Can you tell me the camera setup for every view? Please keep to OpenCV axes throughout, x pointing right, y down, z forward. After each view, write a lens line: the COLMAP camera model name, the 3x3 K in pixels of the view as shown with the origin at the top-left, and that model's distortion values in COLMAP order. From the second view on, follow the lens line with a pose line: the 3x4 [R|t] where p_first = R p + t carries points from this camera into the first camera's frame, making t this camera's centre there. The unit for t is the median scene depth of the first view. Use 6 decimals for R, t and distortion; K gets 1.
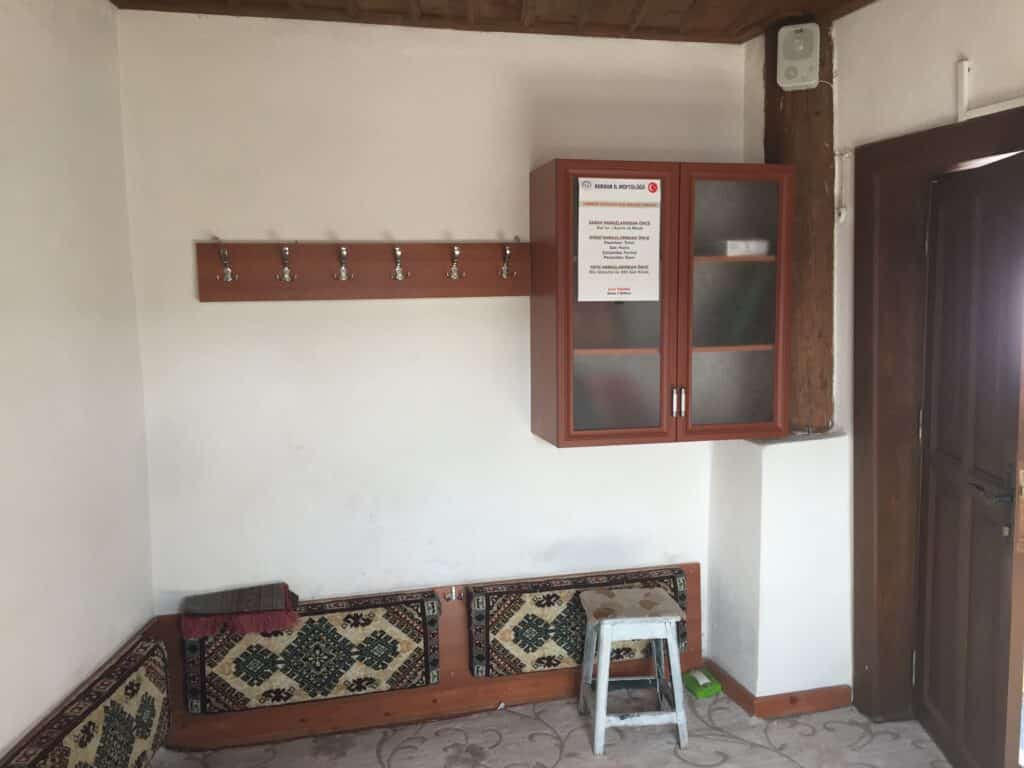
lens RADIAL K [[863.2, 0, 512.0], [0, 863.2, 384.0], [0, 0, 1]] dist [0.047707, -0.087936]
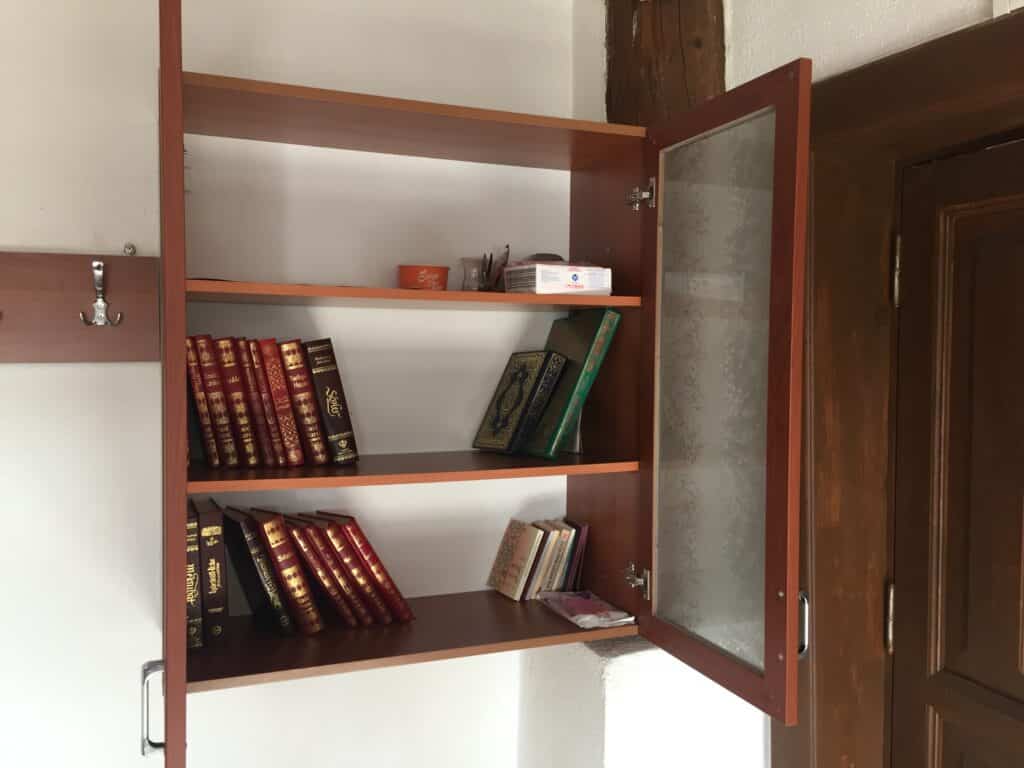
lens RADIAL K [[863.2, 0, 512.0], [0, 863.2, 384.0], [0, 0, 1]] dist [0.047707, -0.087936]
pose [[0.986402, 0.007602, 0.164174, 0.143416], [0.001046, 0.998619, -0.052530, -0.064328], [-0.164347, 0.051987, 0.985032, 0.478632]]
